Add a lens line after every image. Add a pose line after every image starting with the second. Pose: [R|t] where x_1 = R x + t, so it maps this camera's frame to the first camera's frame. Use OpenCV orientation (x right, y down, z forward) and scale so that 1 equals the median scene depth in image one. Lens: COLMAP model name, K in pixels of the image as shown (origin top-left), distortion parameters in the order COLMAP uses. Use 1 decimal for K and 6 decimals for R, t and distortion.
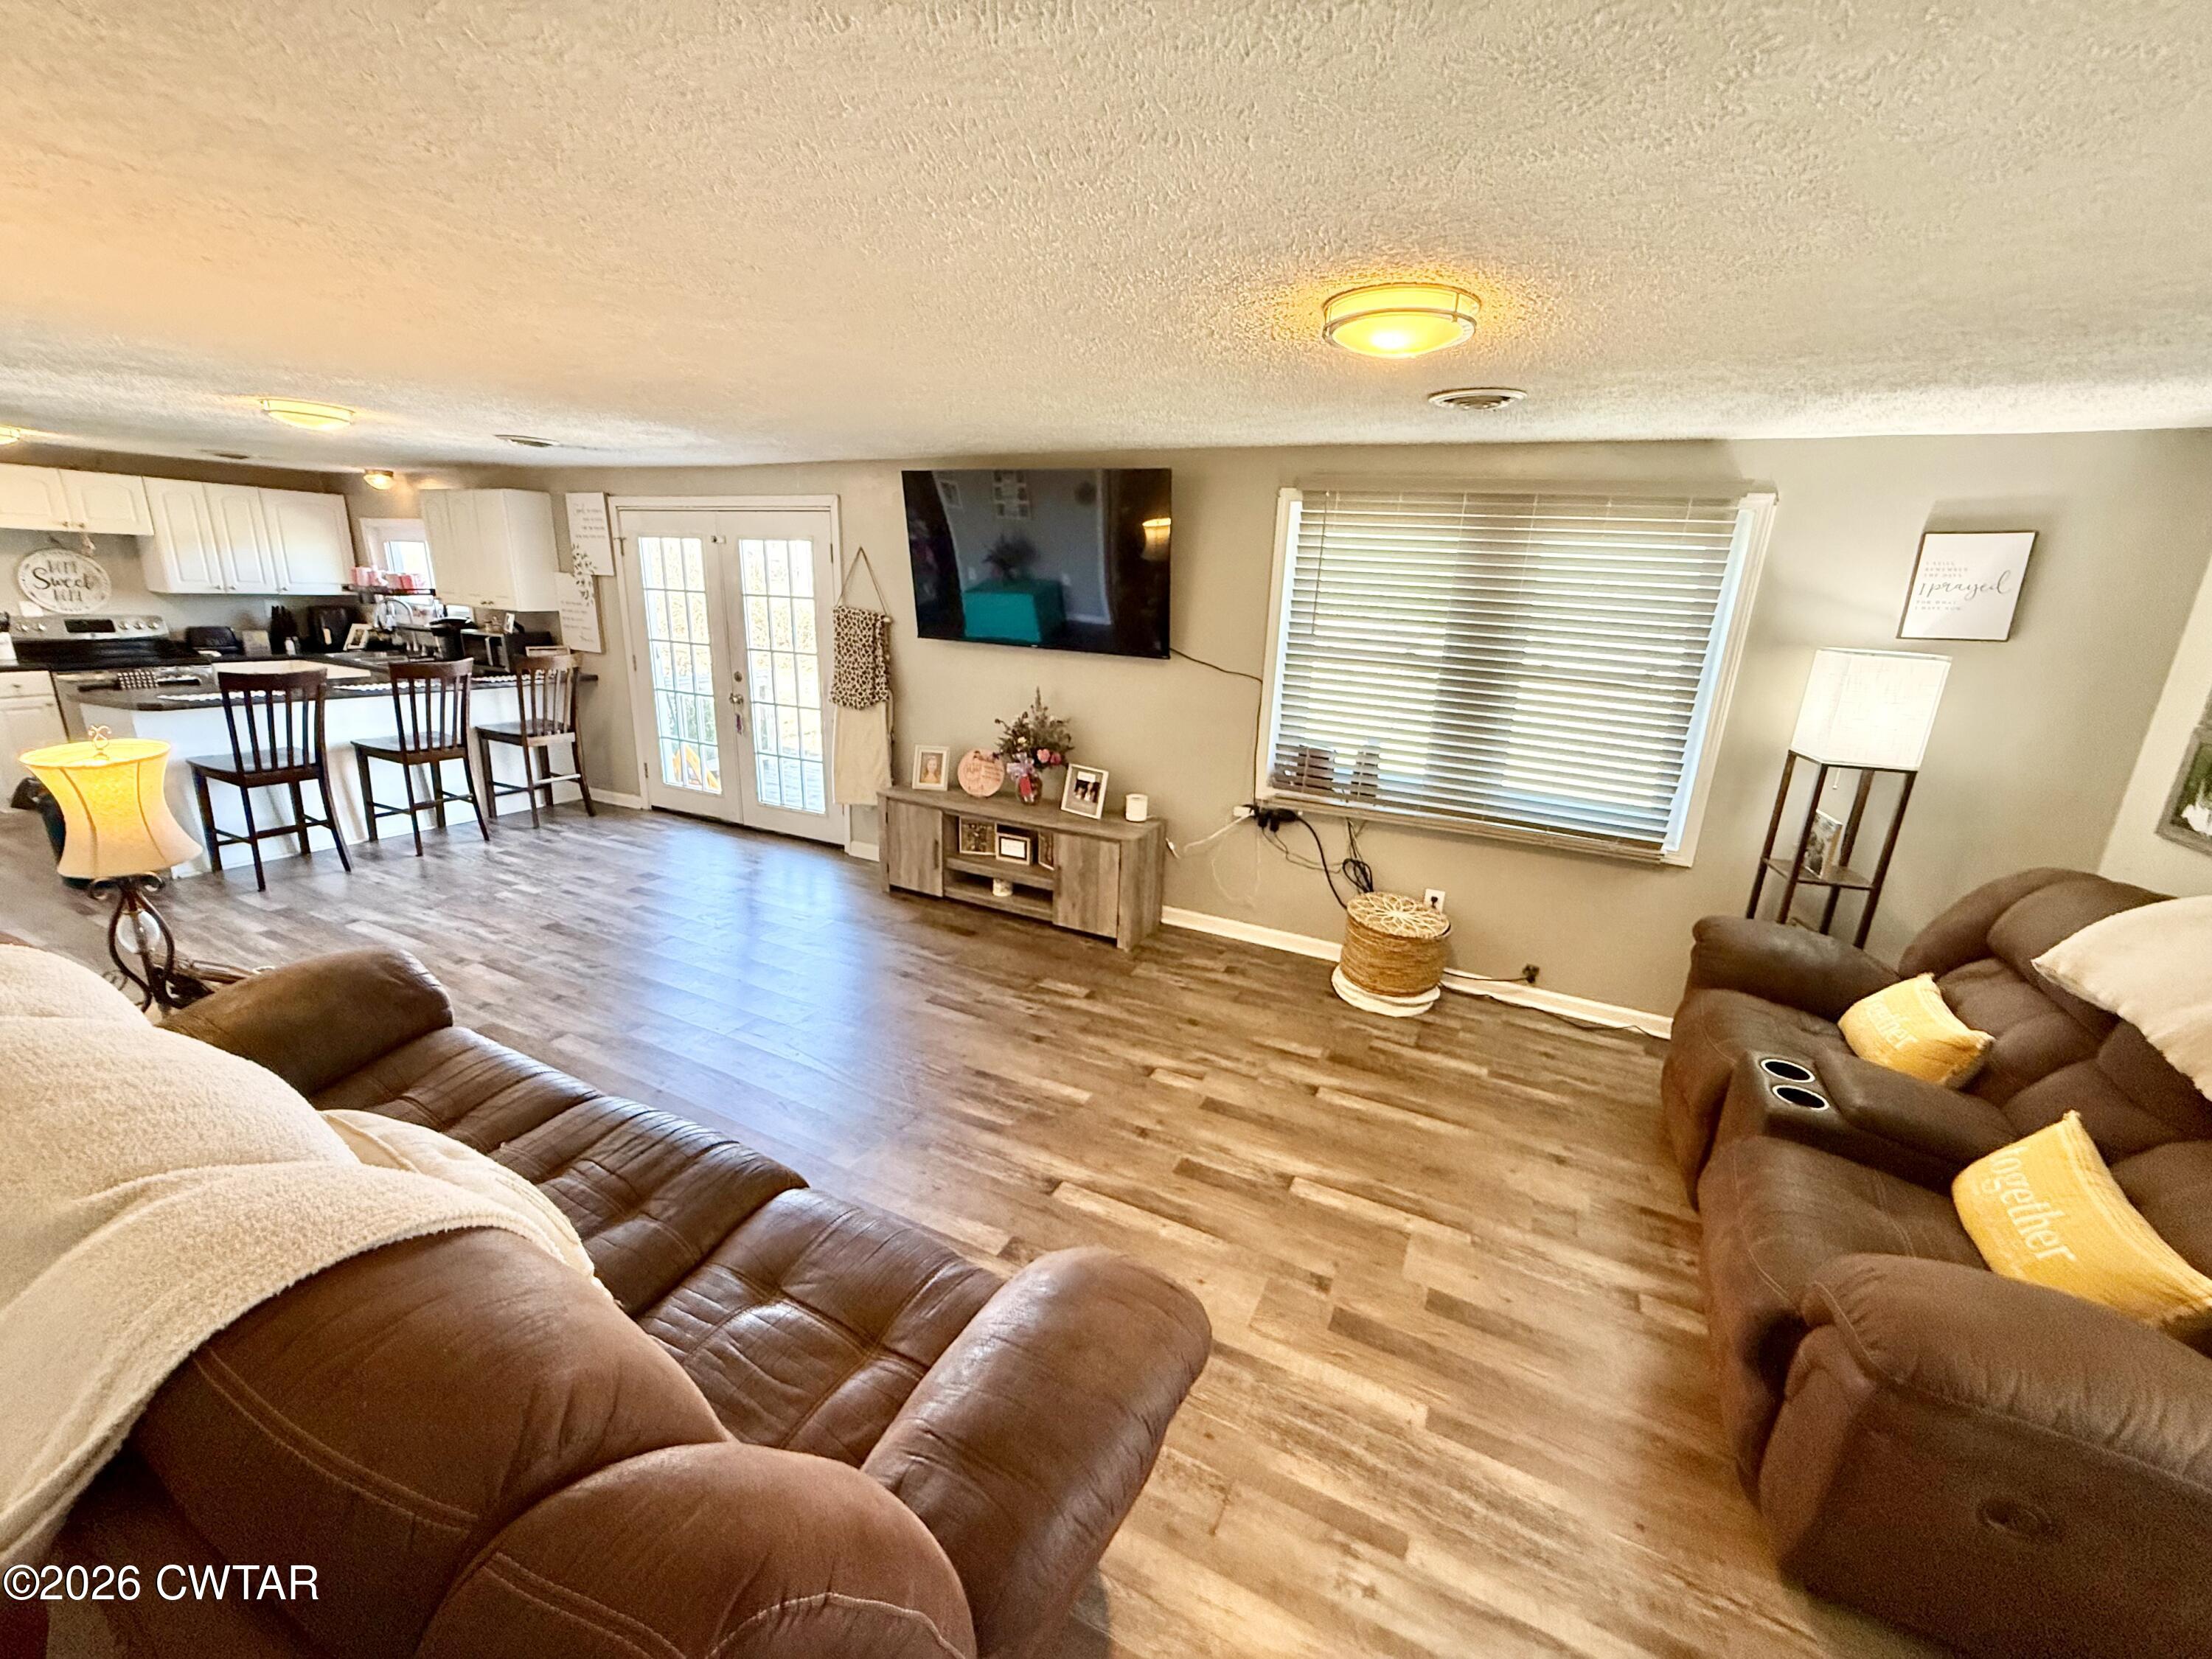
lens RADIAL K [[880.4, 0, 1105.1], [0, 880.4, 827.6], [0, 0, 1]] dist [0.000090, 0.000026]
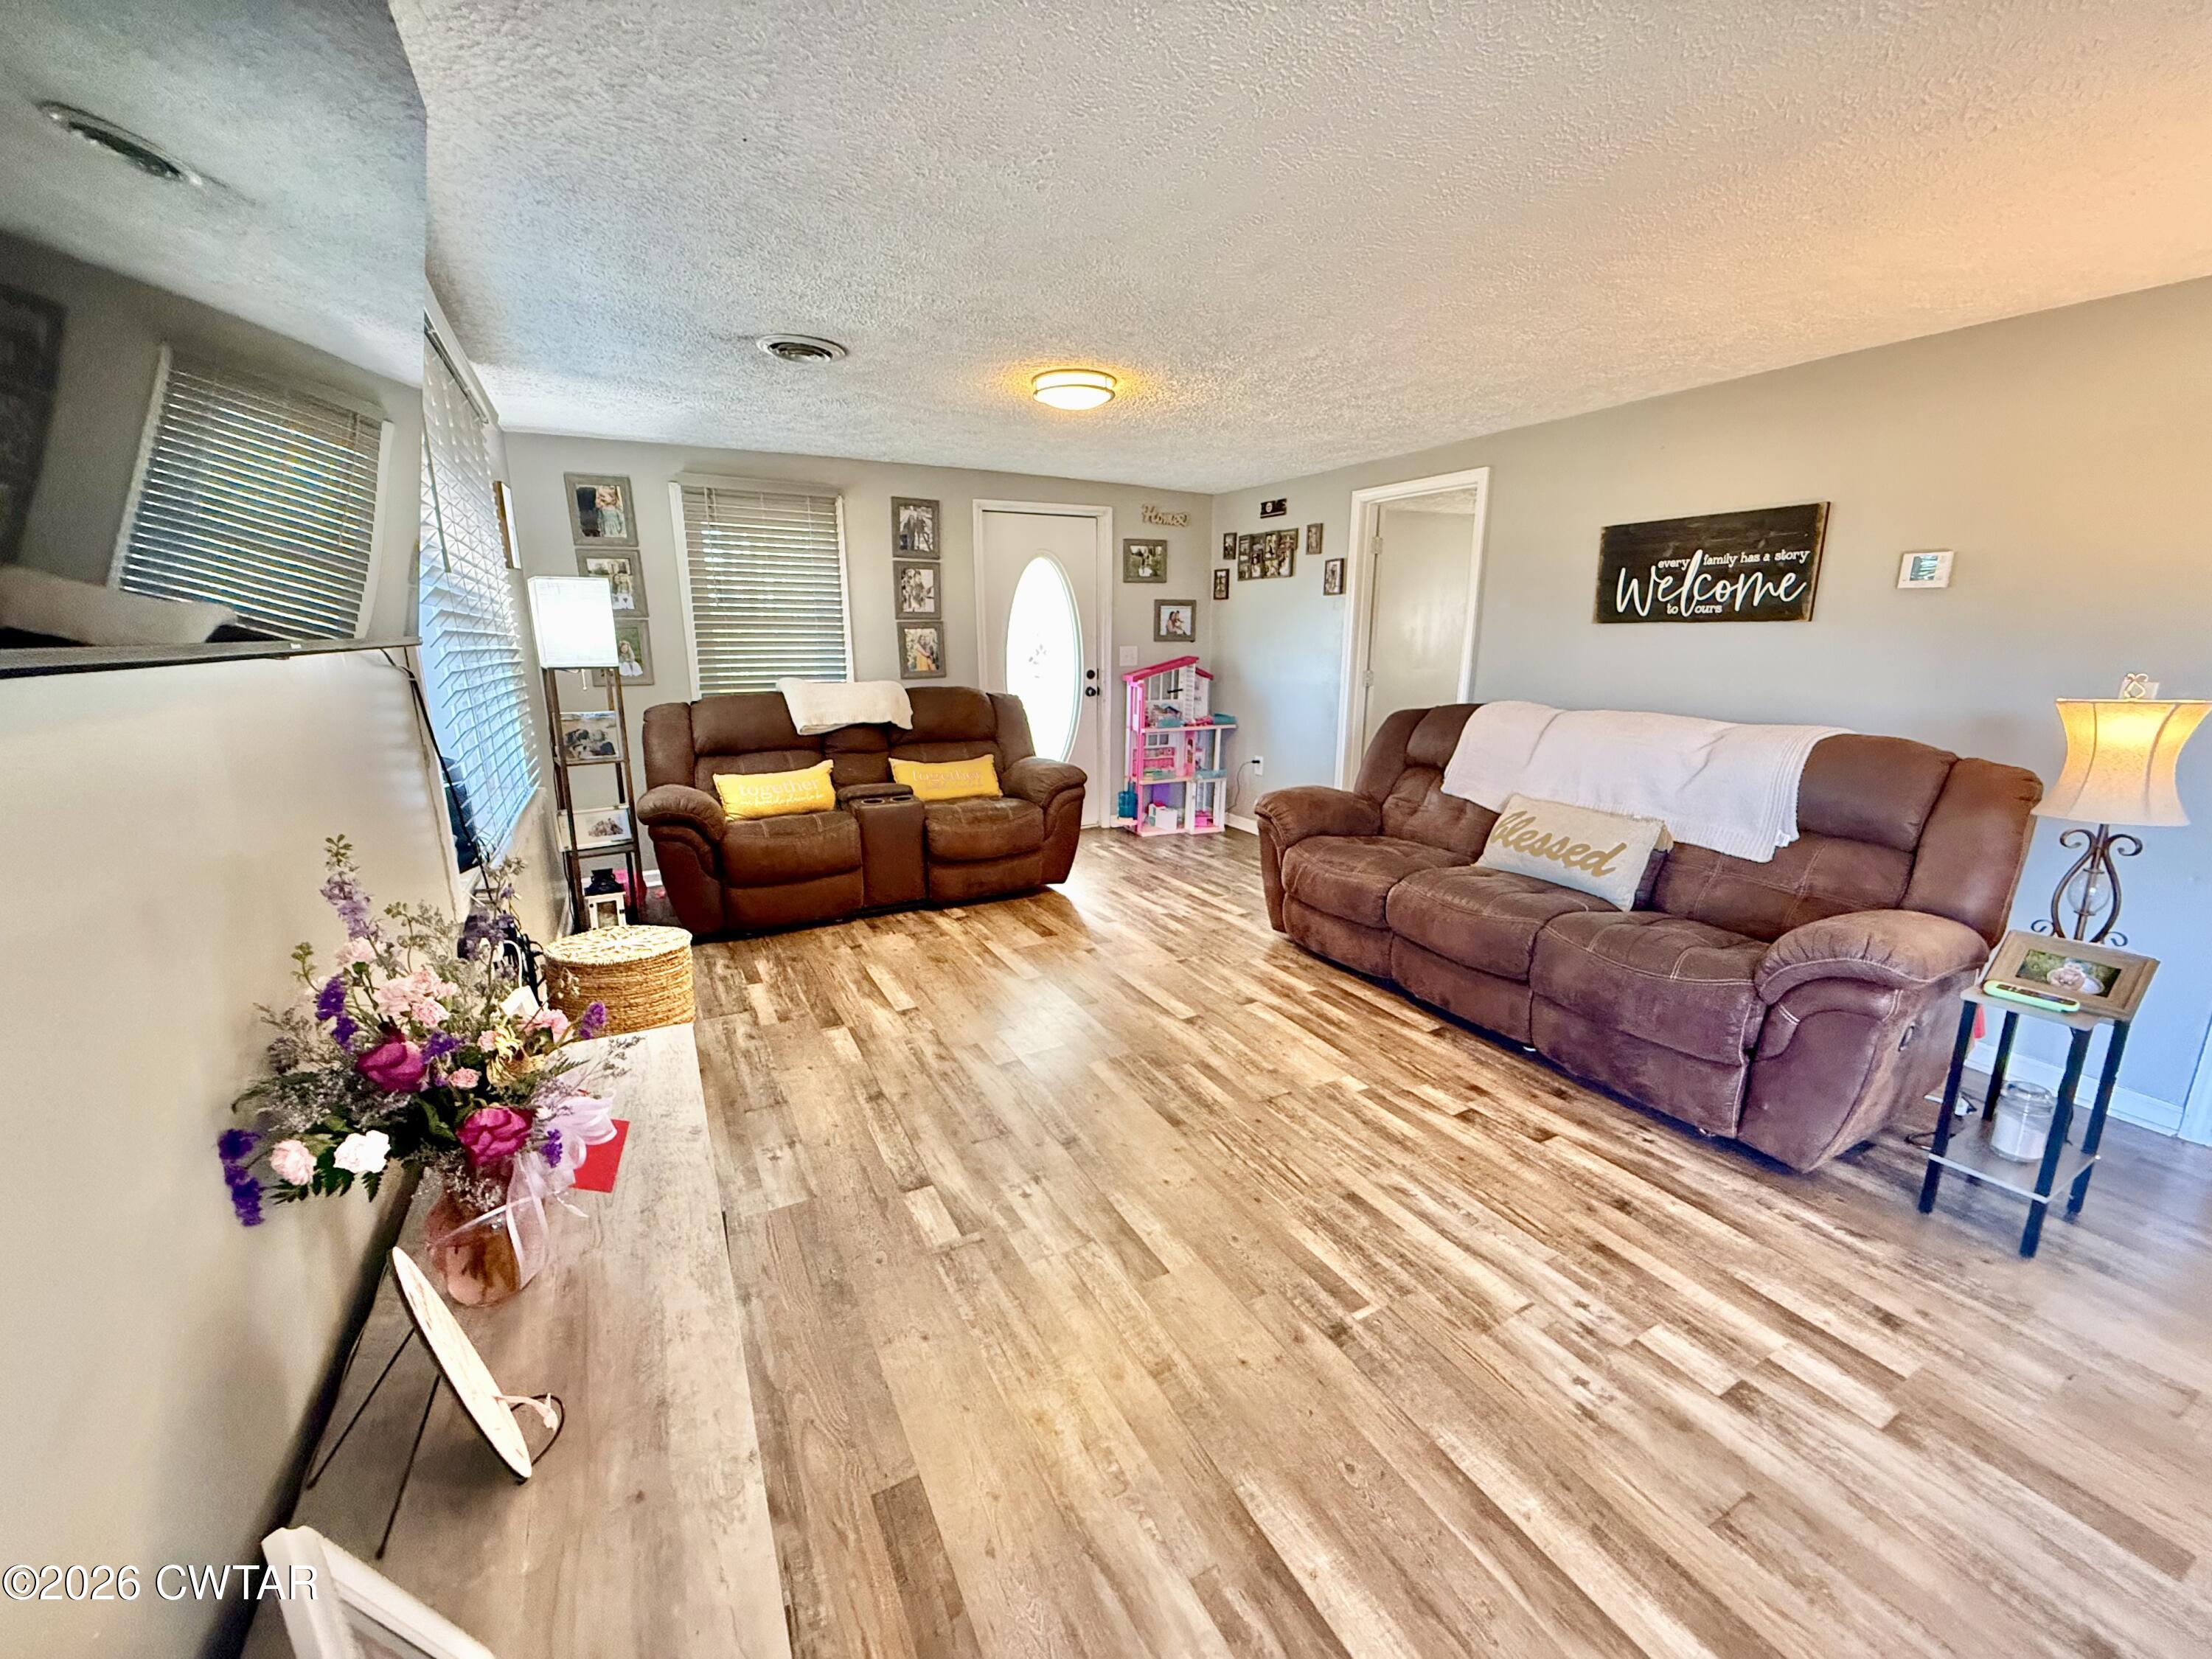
lens RADIAL K [[880.4, 0, 1105.1], [0, 880.4, 827.6], [0, 0, 1]] dist [0.000090, 0.000026]
pose [[-0.815164, -0.171495, 0.553261, -0.285760], [0.121371, 0.883389, 0.452651, -0.194906], [-0.566372, 0.436134, -0.699292, 0.866322]]
